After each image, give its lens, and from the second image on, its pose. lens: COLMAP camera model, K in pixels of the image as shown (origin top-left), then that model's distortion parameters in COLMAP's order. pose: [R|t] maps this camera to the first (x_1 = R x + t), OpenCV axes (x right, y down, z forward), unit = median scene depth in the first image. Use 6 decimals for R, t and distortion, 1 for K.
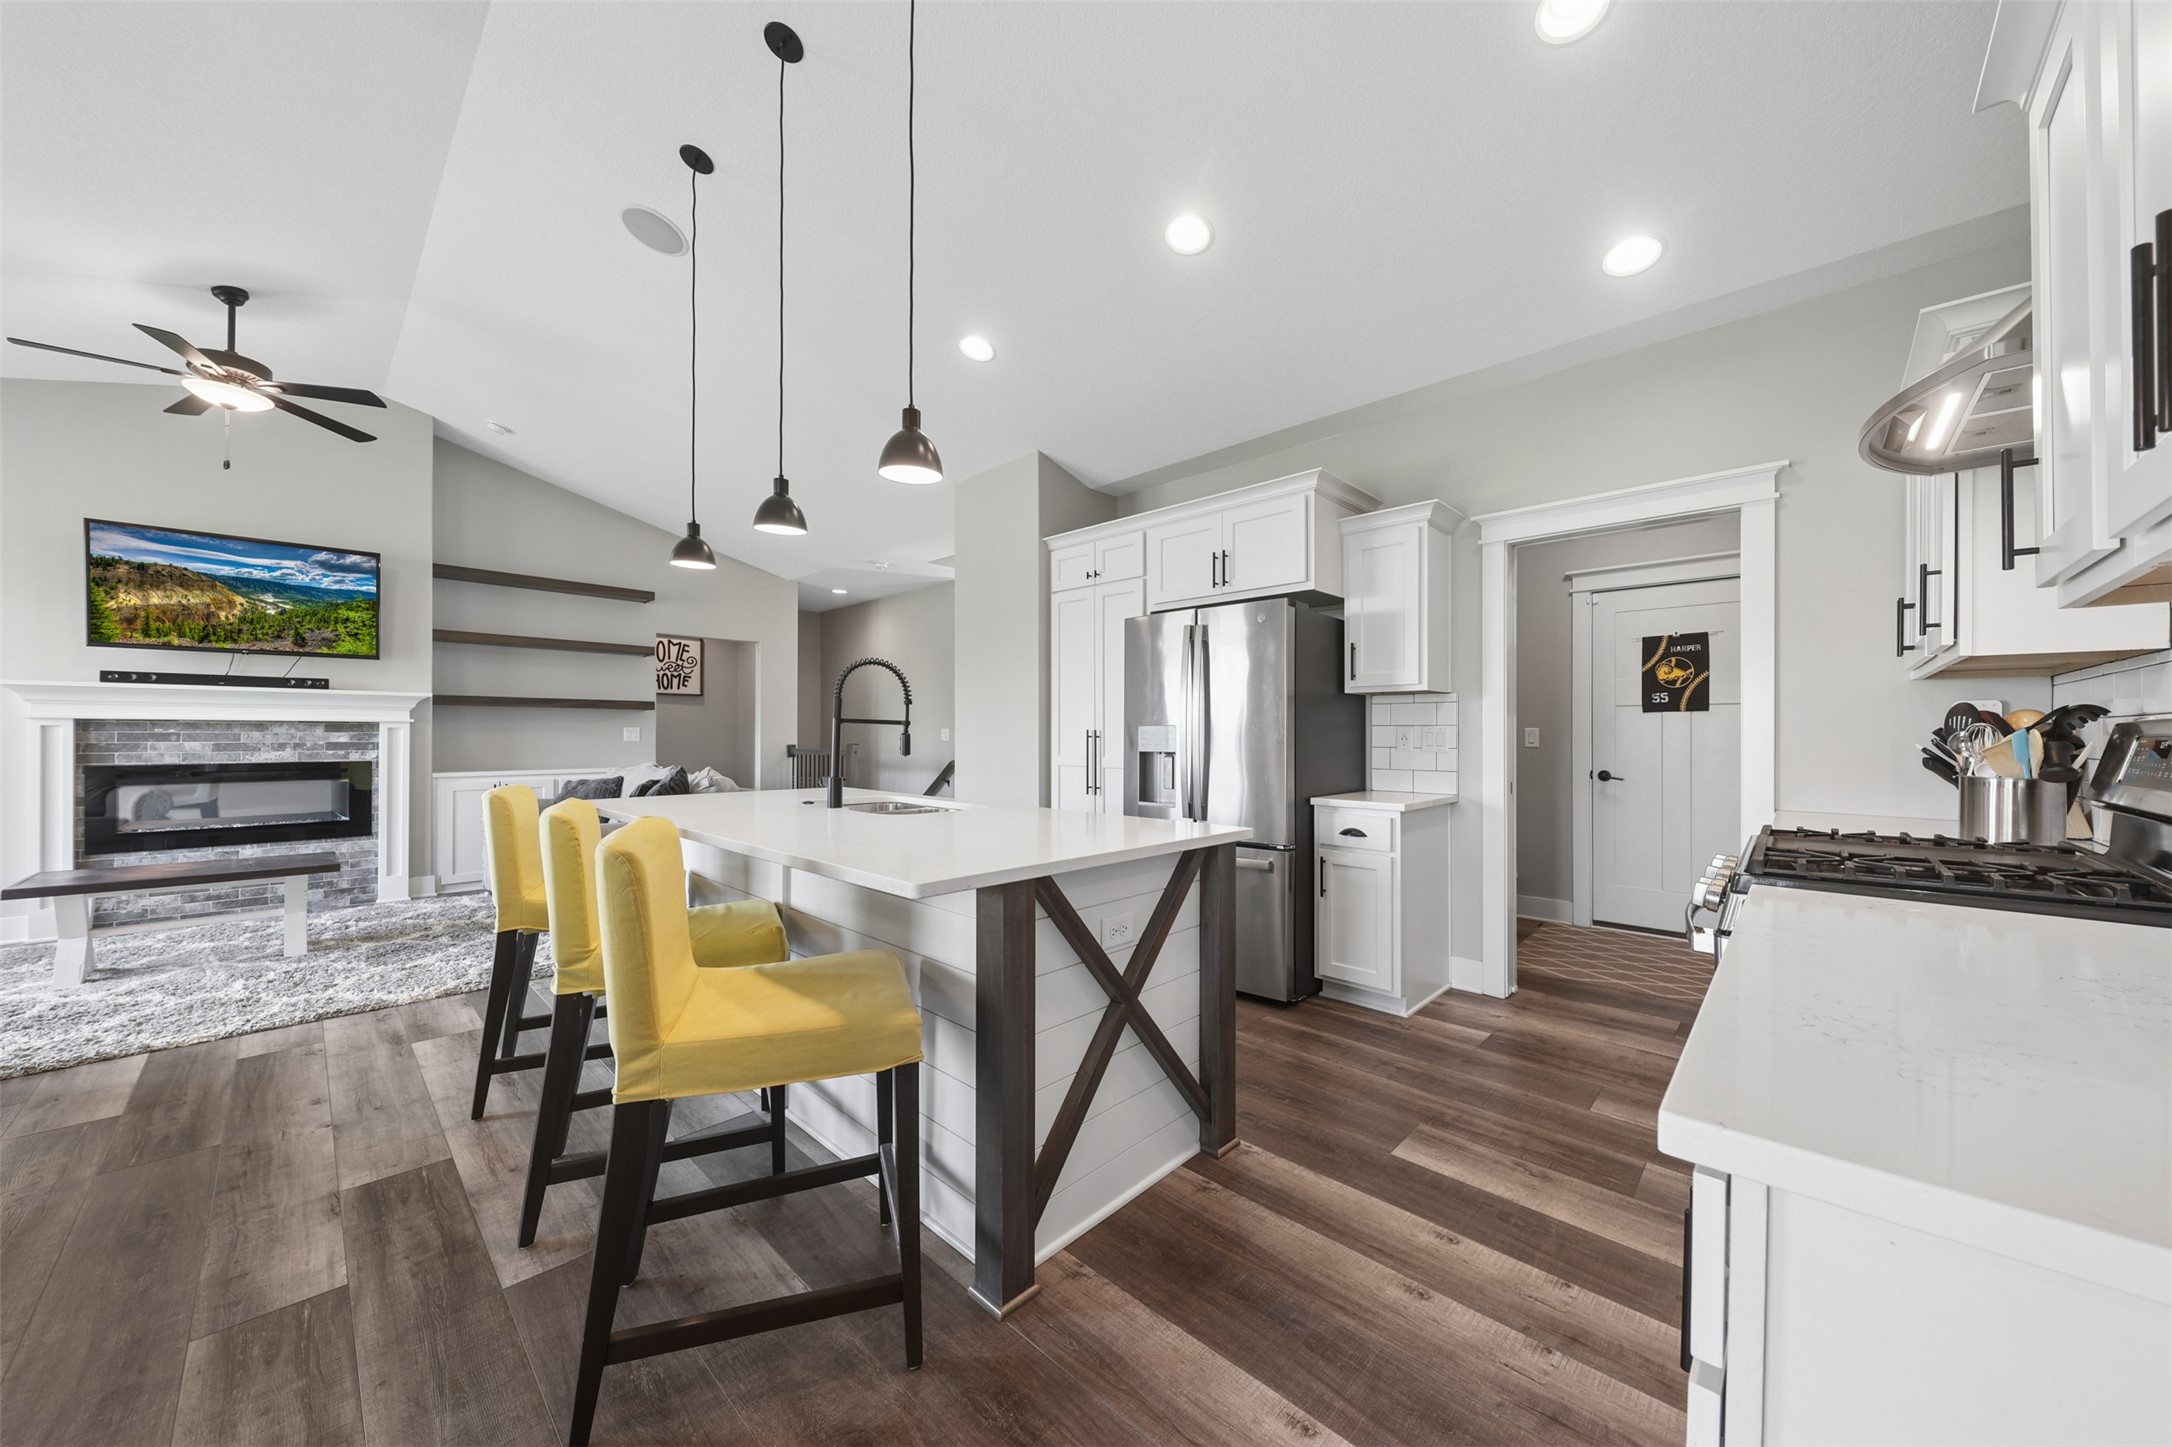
lens RADIAL K [[766.0, 0, 1078.4], [0, 766.0, 728.9], [0, 0, 1]] dist [0.009163, -0.002560]
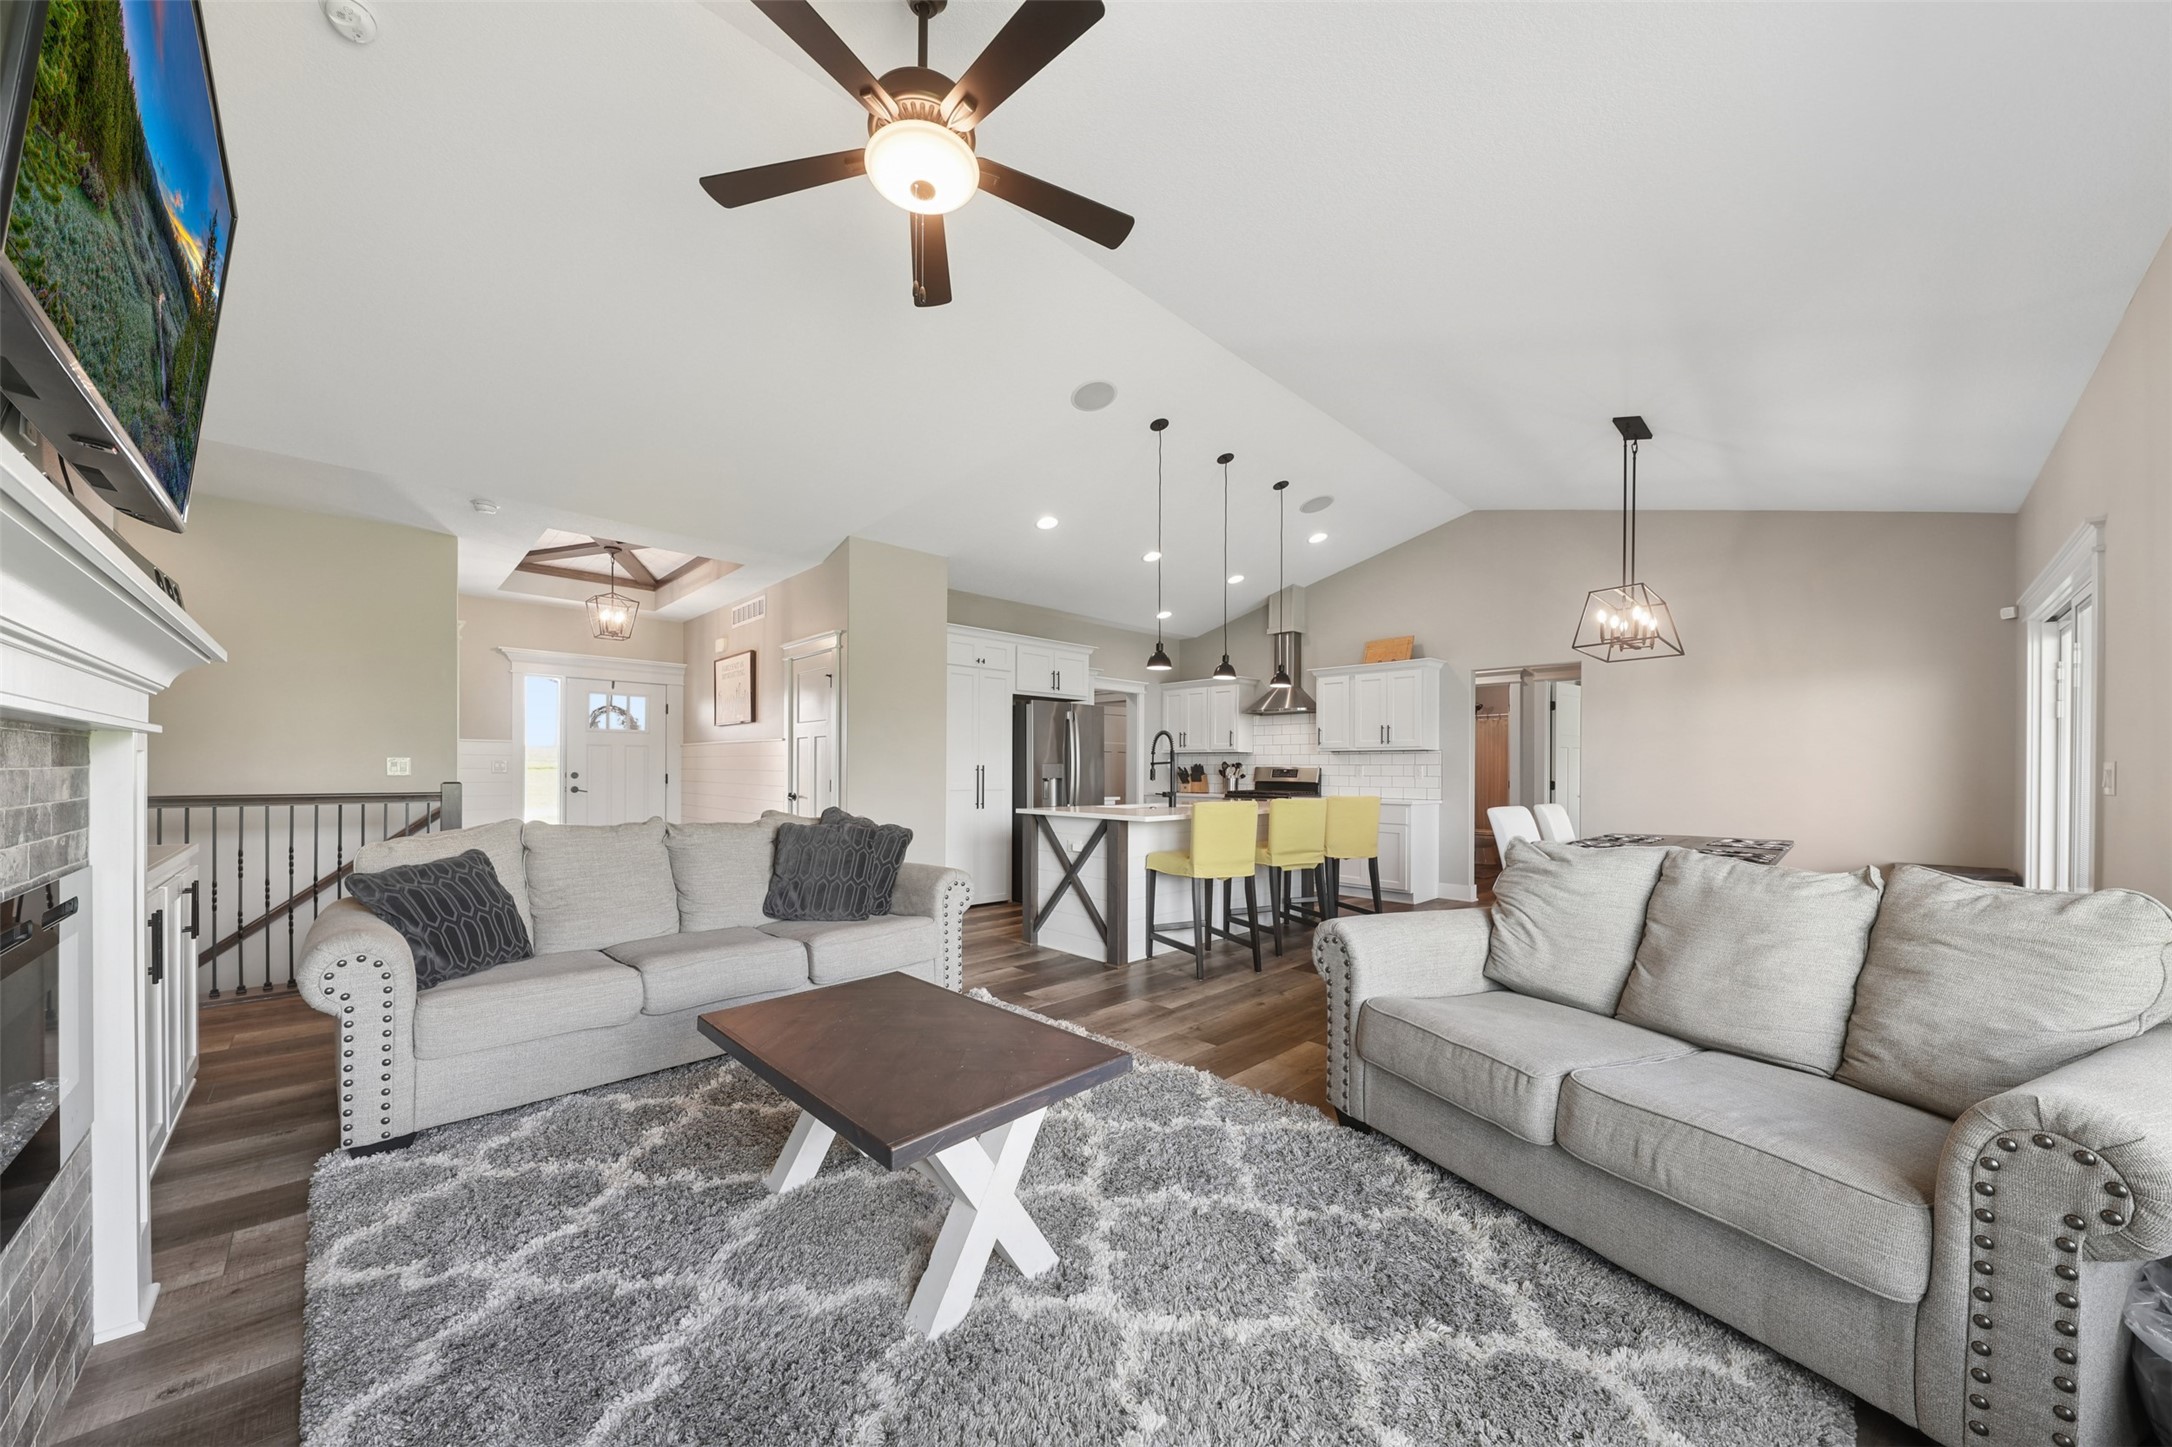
lens RADIAL K [[766.0, 0, 1066.2], [0, 766.0, 767.0], [0, 0, 1]] dist [0.009163, -0.002560]
pose [[0.039088, -0.001300, 0.999235, -1.295340], [-0.011266, 0.999935, 0.001741, 0.000338], [-0.999172, -0.011326, 0.039071, 0.679182]]
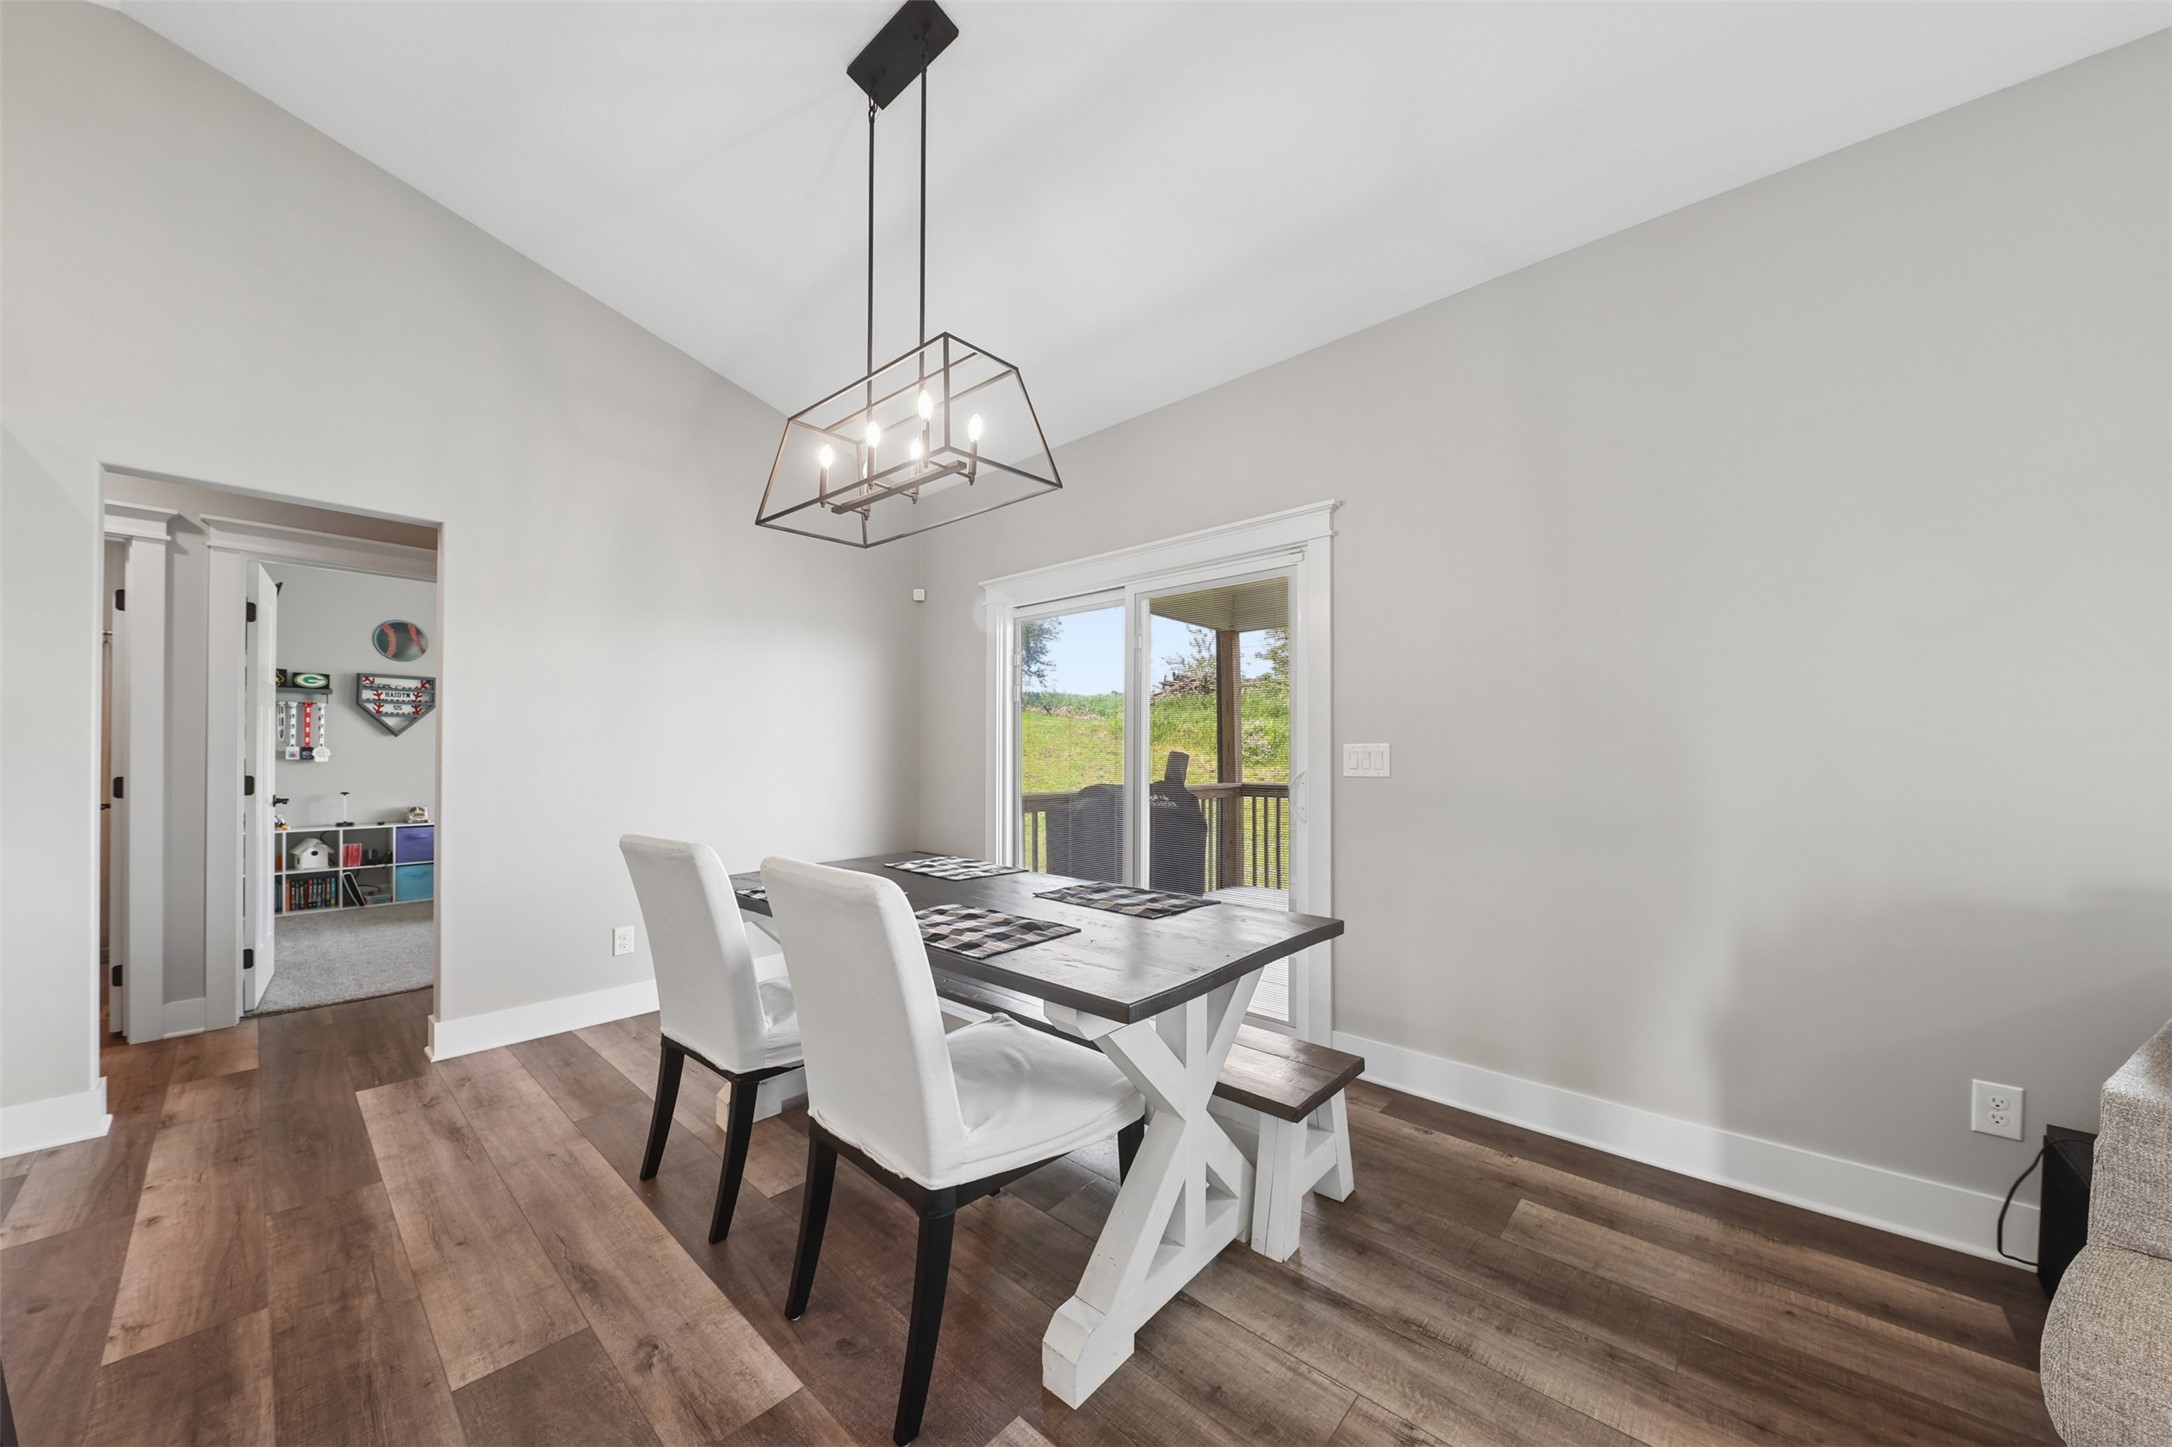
lens RADIAL K [[766.0, 0, 1065.1], [0, 766.0, 754.9], [0, 0, 1]] dist [0.009163, -0.002560]
pose [[-0.999811, -0.005953, -0.018503, -0.458708], [-0.005826, 0.999959, -0.006900, 0.001009], [0.018544, -0.006791, -0.999805, 0.490568]]
